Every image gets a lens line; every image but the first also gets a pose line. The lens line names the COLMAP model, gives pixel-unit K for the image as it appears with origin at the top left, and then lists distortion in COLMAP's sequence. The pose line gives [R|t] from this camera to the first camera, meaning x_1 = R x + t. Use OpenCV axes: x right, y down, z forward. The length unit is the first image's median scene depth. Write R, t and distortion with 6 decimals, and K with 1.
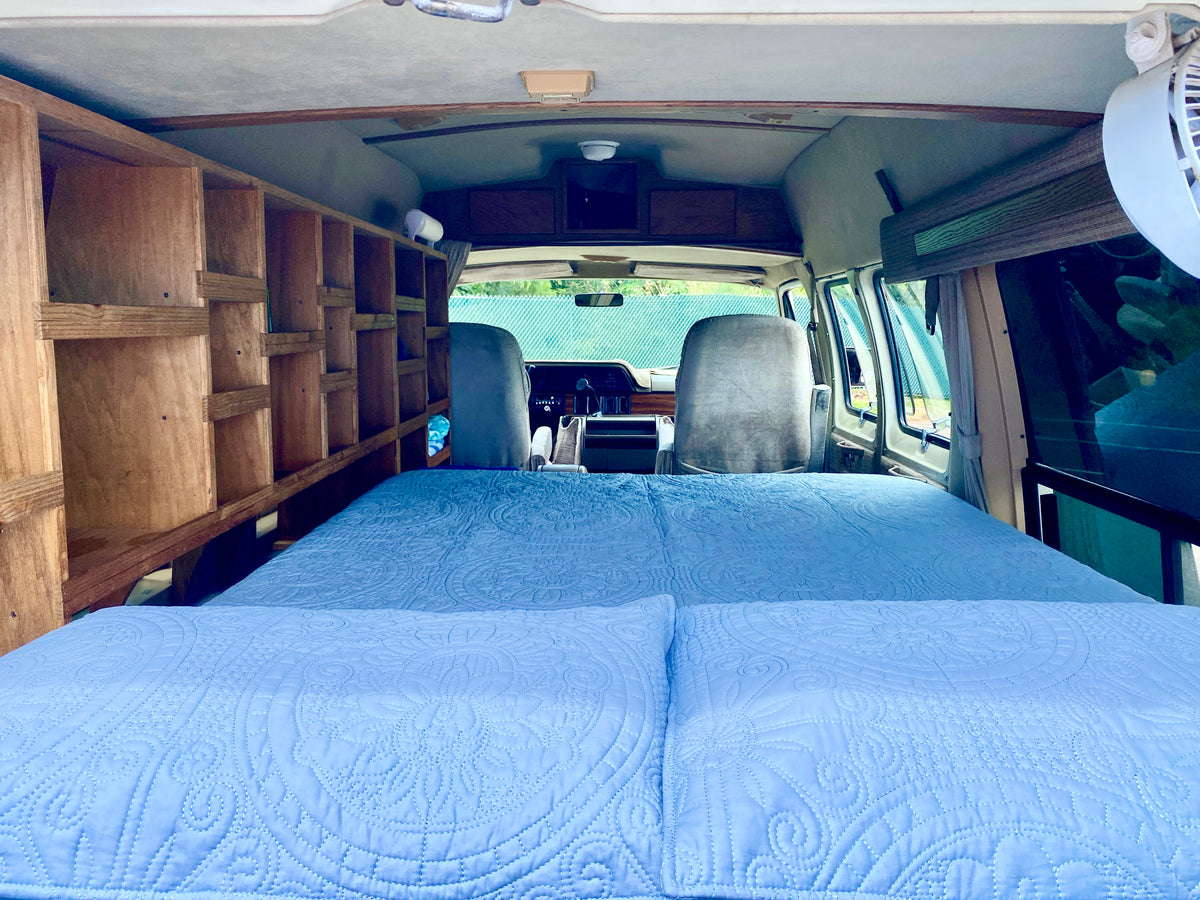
lens RADIAL K [[907.3, 0, 592.8], [0, 907.3, 439.0], [0, 0, 1]] dist [0.062355, -0.089020]
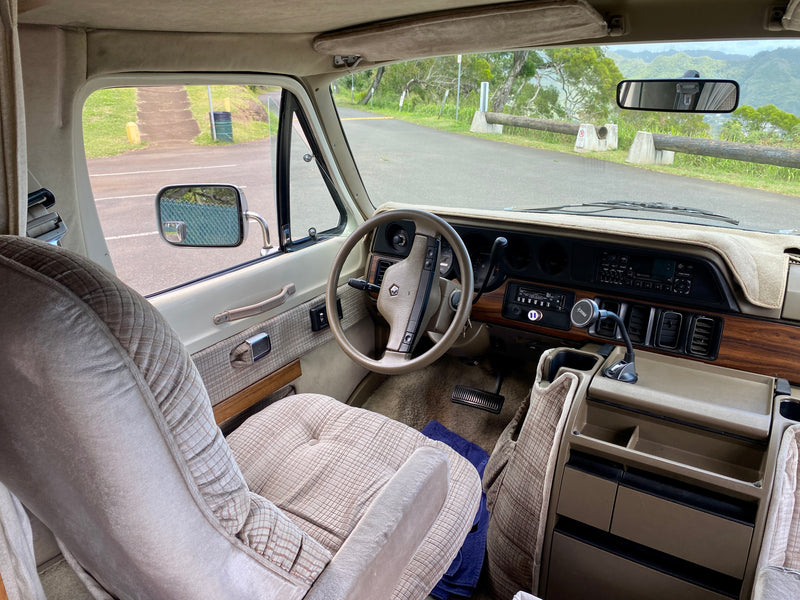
lens RADIAL K [[604.9, 0, 395.2], [0, 604.9, 292.7], [0, 0, 1]] dist [0.062355, -0.089020]
pose [[0.864928, 0.157017, -0.476702, 0.047581], [-0.041289, 0.968844, 0.244205, -0.139541], [0.500194, -0.191537, 0.844464, 0.744373]]
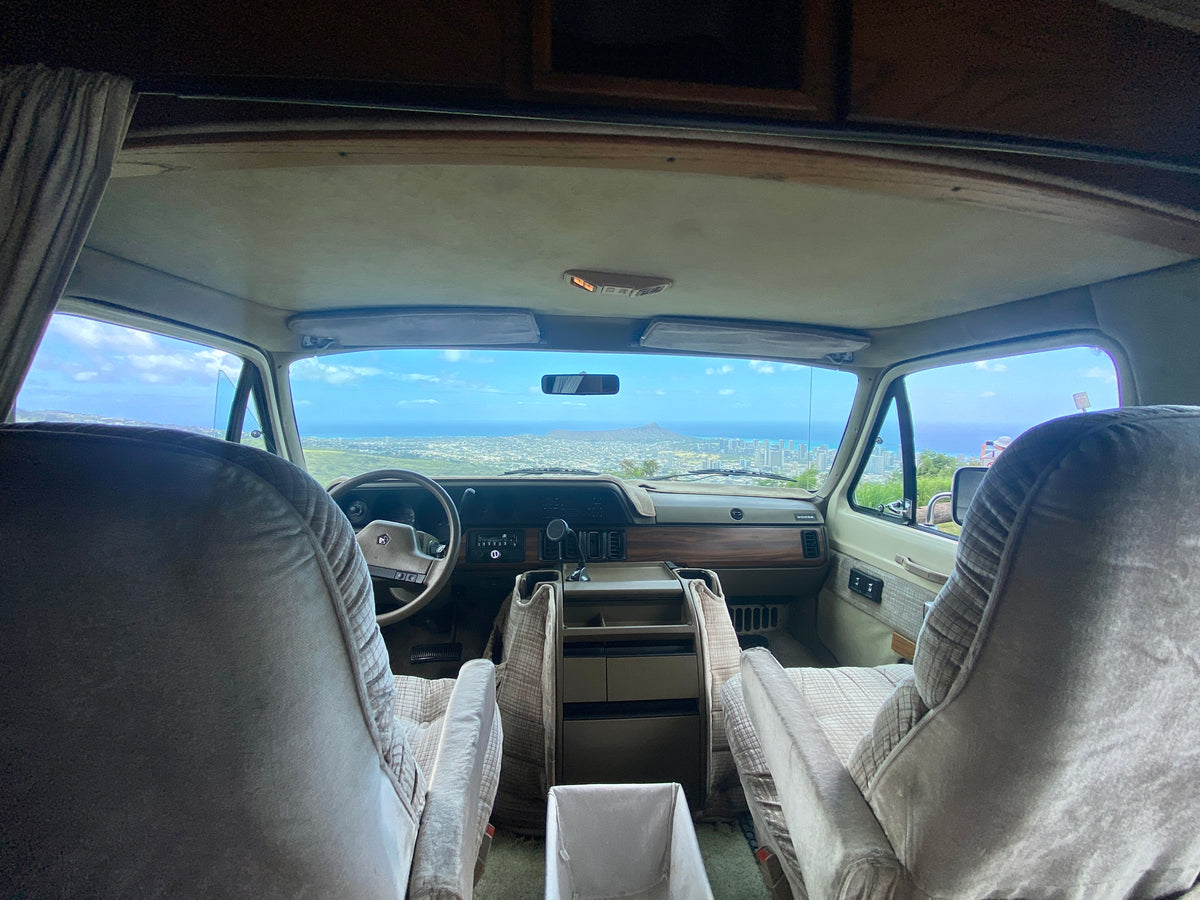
lens RADIAL K [[480.7, 0, 594.6], [0, 480.7, 446.8], [0, 0, 1]] dist [0.030130, -0.024942]
pose [[0.992189, 0.003396, 0.124696, -0.026717], [0.003989, 0.998254, -0.058925, -0.096674], [-0.124679, 0.058962, 0.990444, 0.727025]]
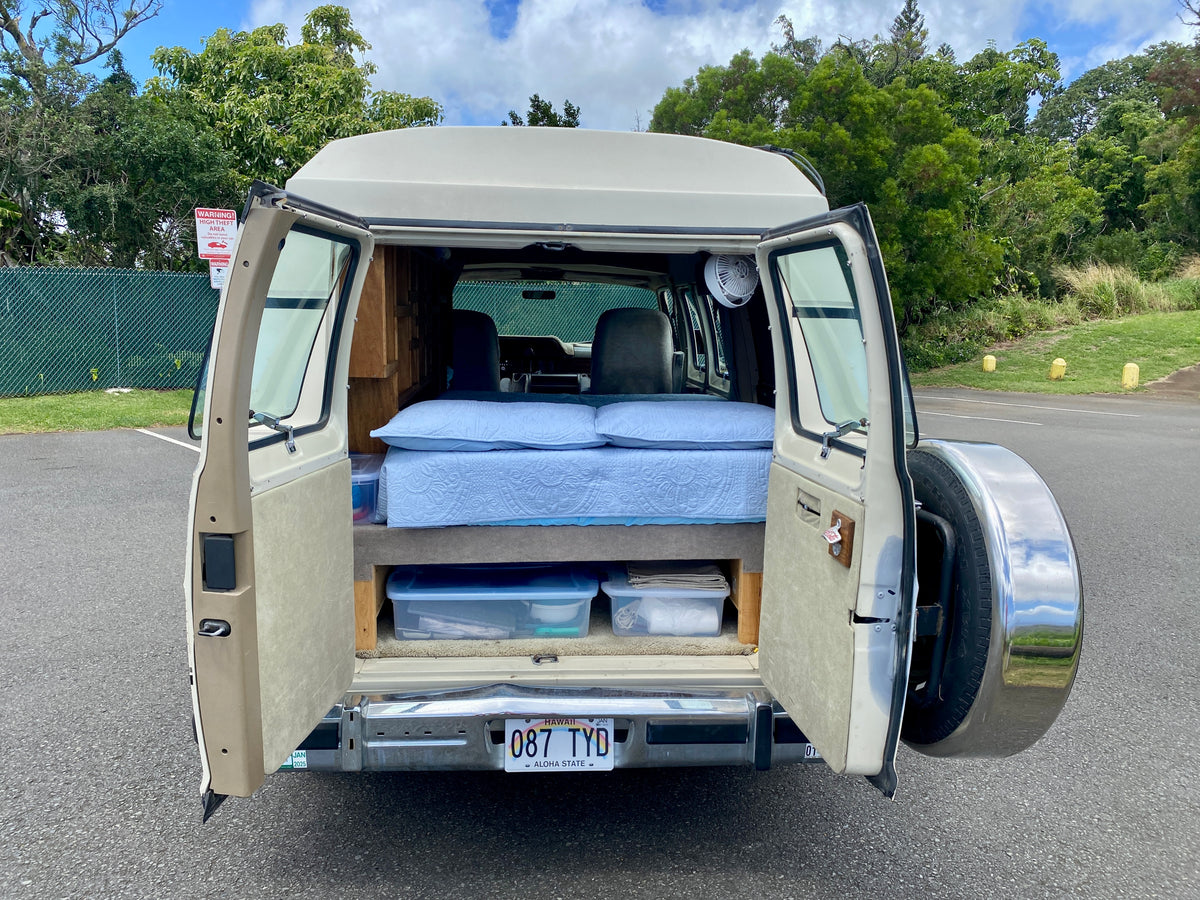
lens RADIAL K [[907.3, 0, 592.8], [0, 907.3, 439.0], [0, 0, 1]] dist [0.062355, -0.089020]
pose [[0.994895, 0.004725, 0.100804, -0.058585], [-0.006456, 0.999837, 0.016854, 0.059844], [-0.100708, -0.017418, 0.994764, -0.518780]]
